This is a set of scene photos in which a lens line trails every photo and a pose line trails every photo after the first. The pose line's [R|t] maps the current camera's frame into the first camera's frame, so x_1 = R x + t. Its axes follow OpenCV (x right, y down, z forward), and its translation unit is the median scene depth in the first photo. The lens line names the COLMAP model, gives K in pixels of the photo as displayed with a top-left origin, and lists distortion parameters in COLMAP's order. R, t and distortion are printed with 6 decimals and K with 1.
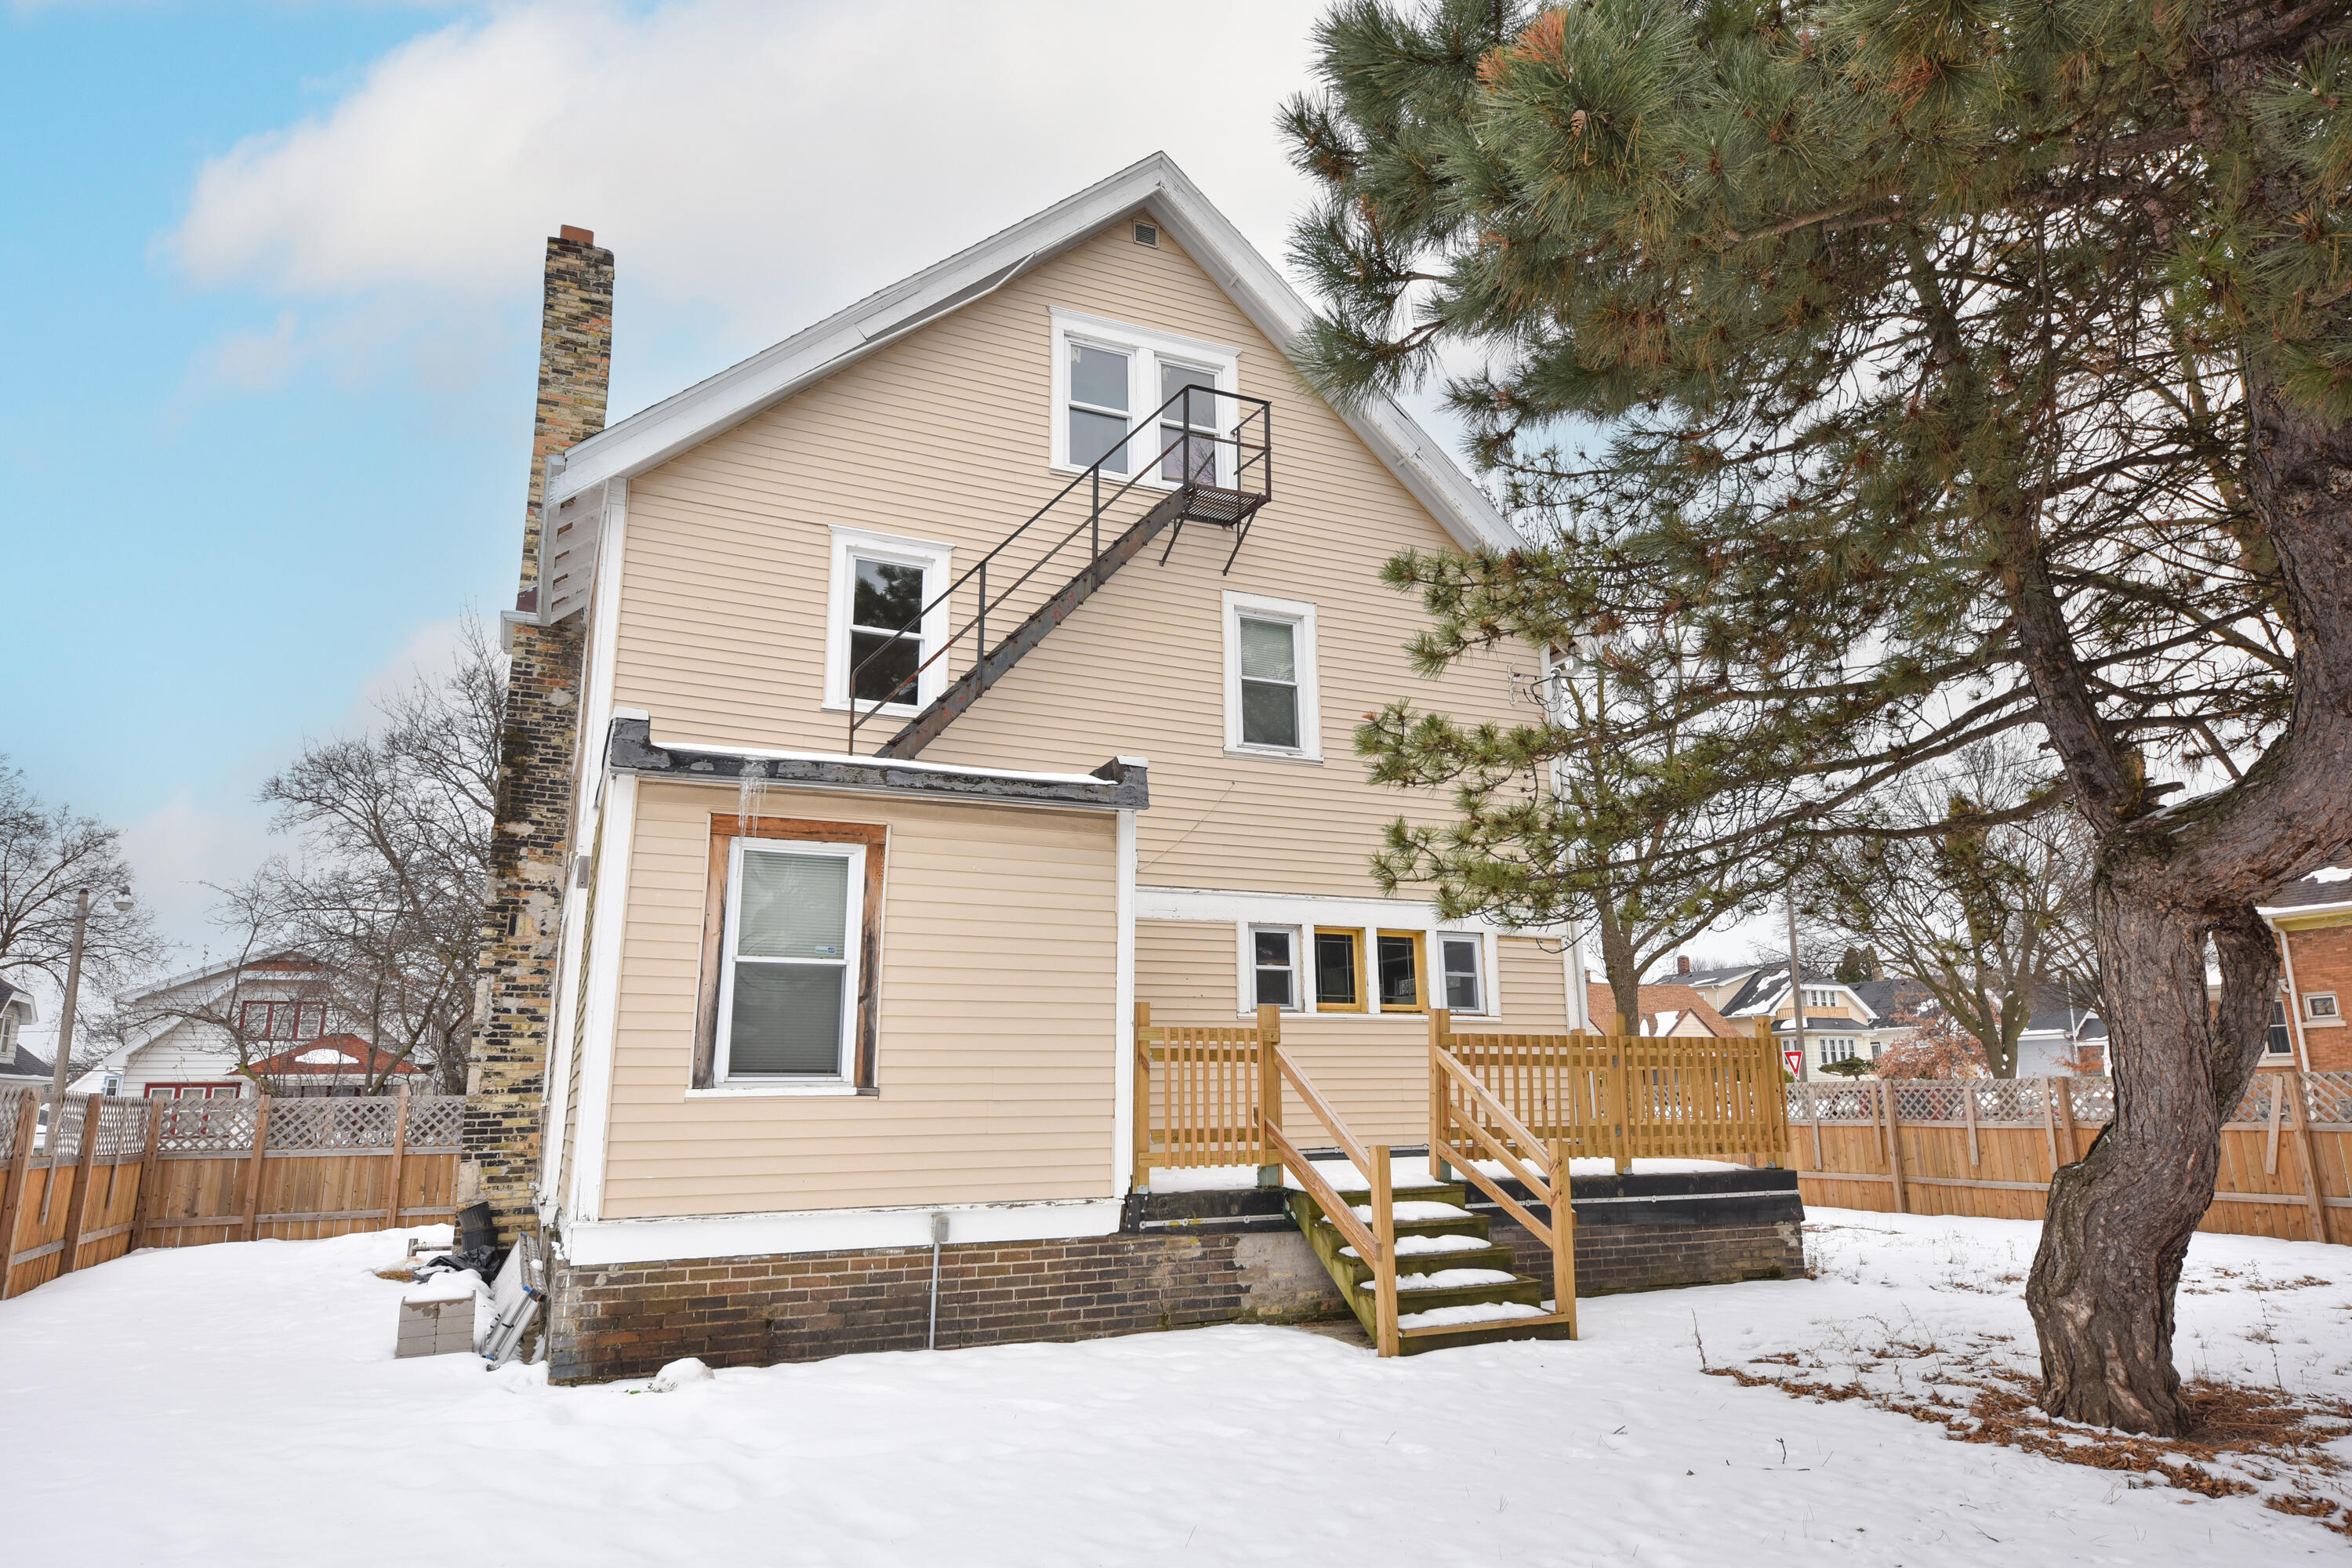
lens RADIAL K [[1425.9, 0, 1181.1], [0, 1425.9, 782.3], [0, 0, 1]] dist [0.004136, 0.000407]
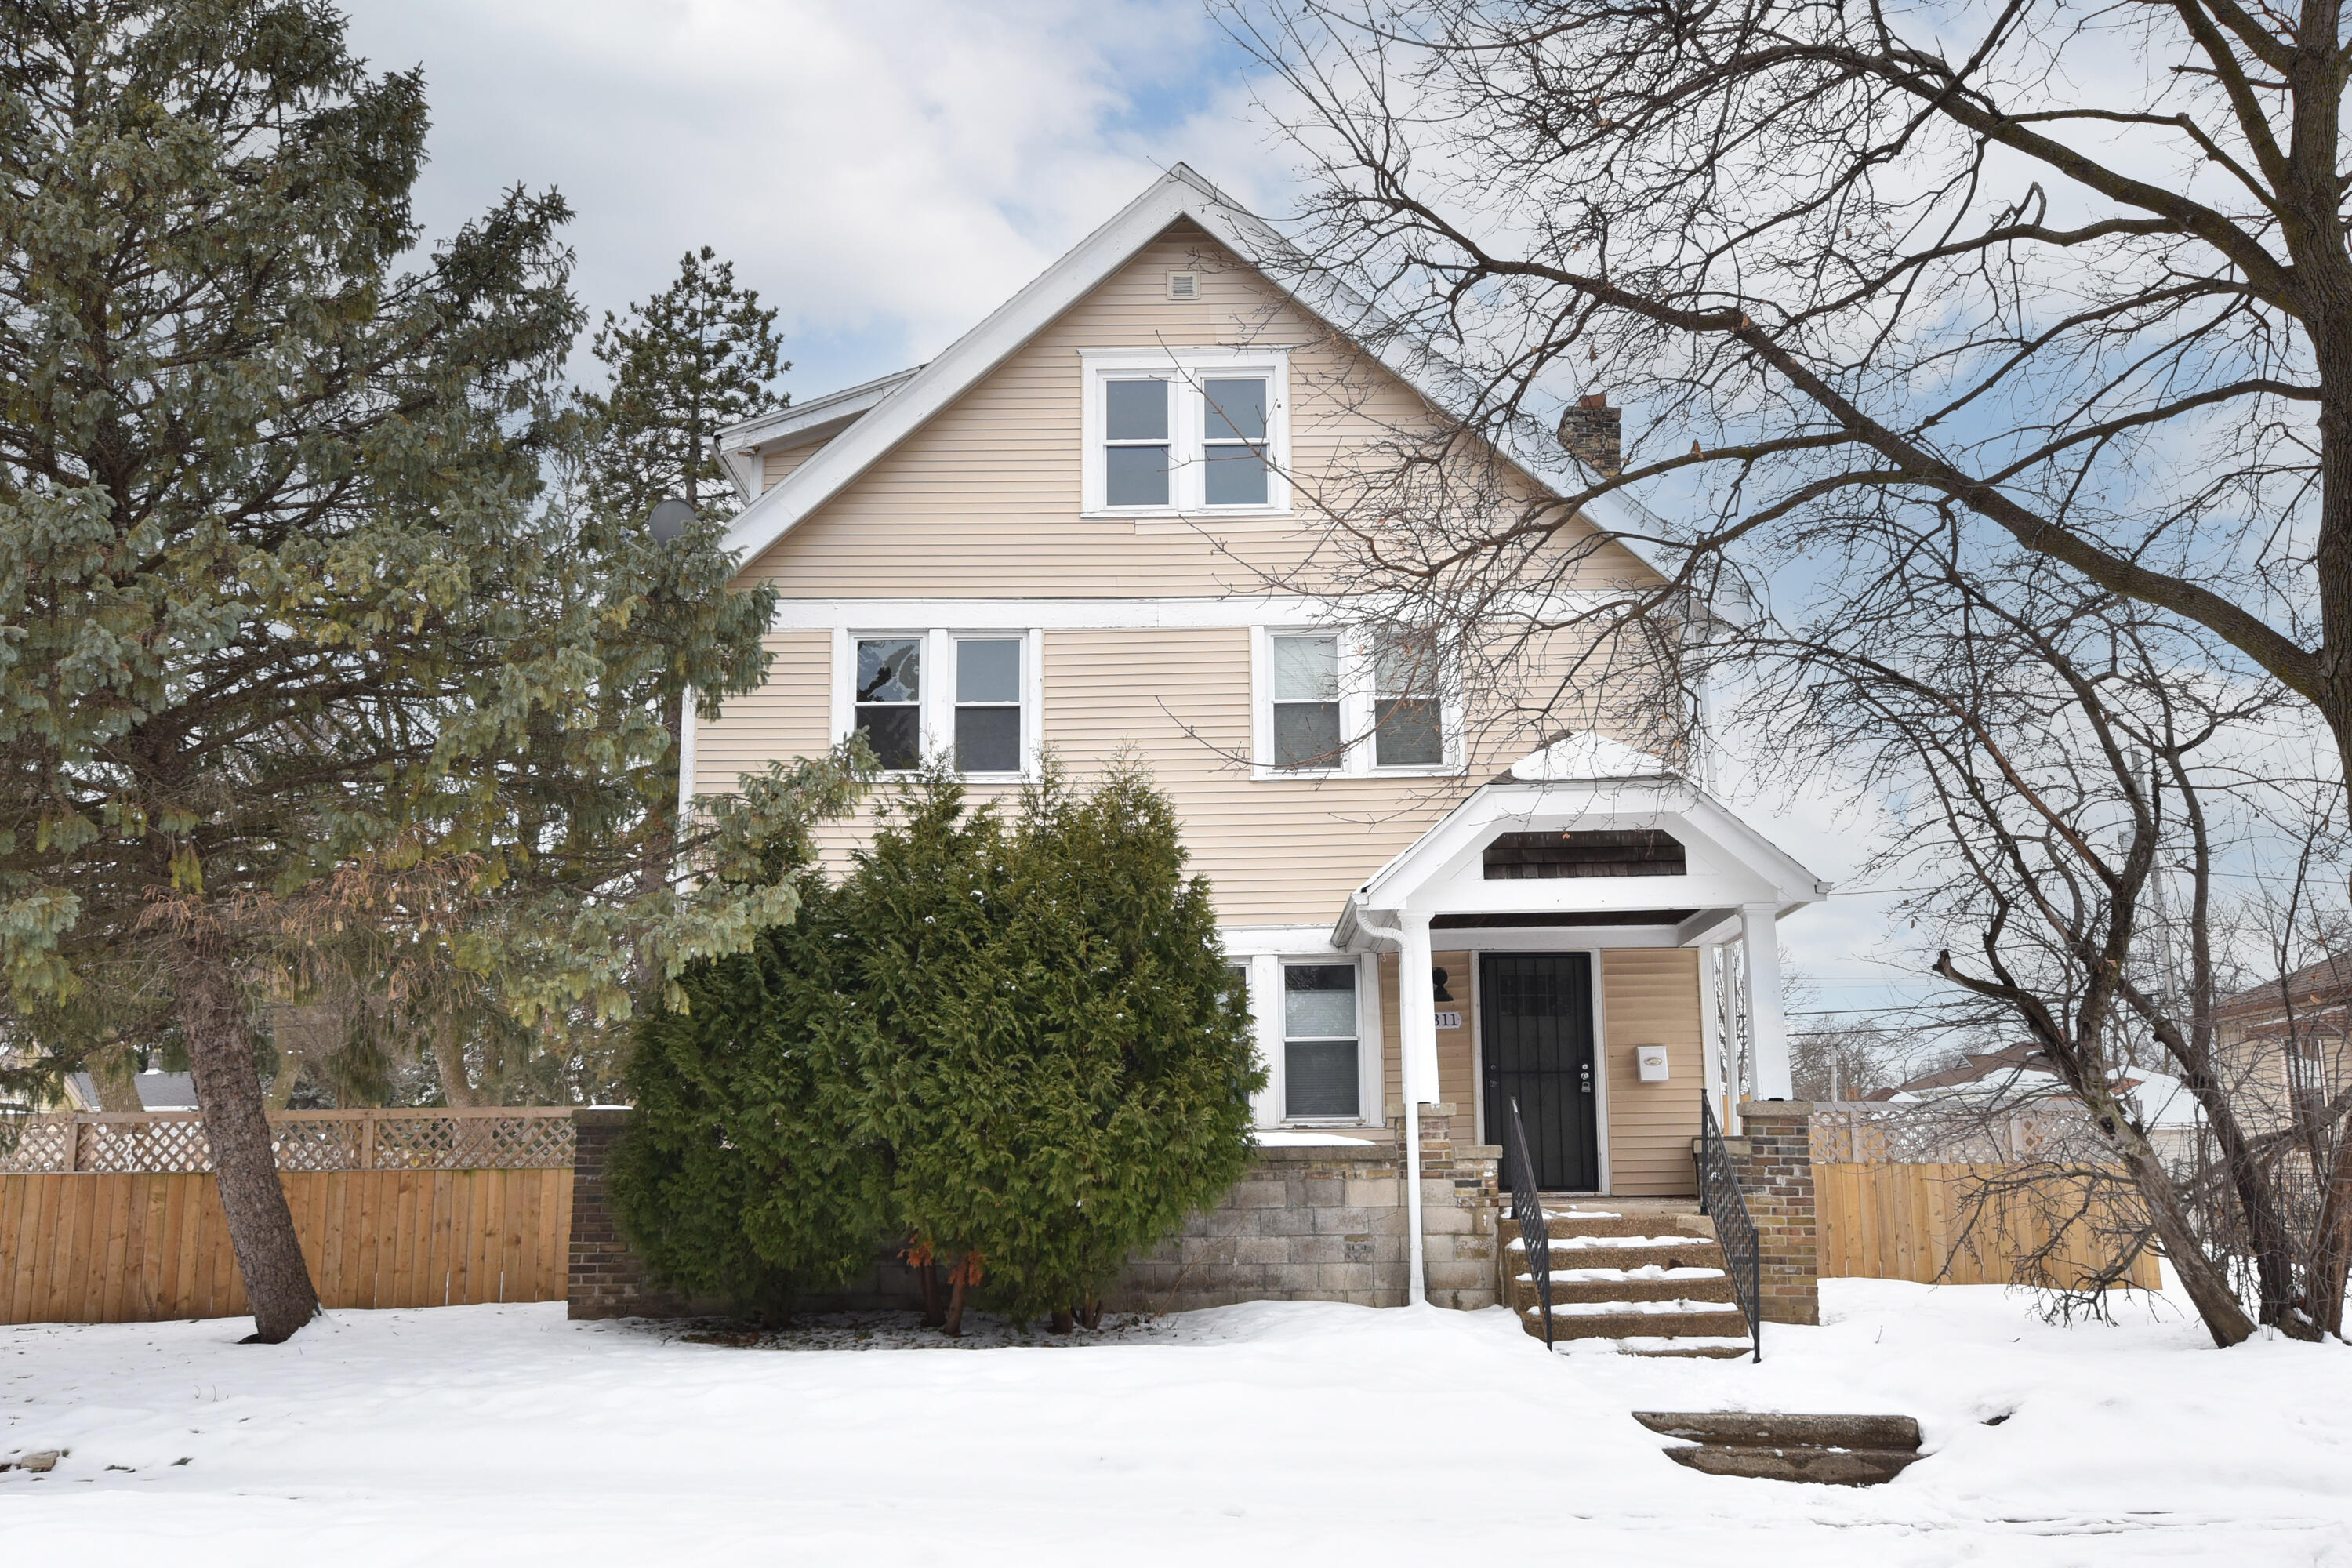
lens RADIAL K [[2084.9, 0, 1174.1], [0, 2084.9, 780.8], [0, 0, 1]] dist [0.012540, 0.001278]
pose [[0.907741, -0.048576, -0.416710, 1.929911], [0.101594, 0.989162, 0.106001, -0.585708], [0.407045, -0.138557, 0.902838, -1.262975]]
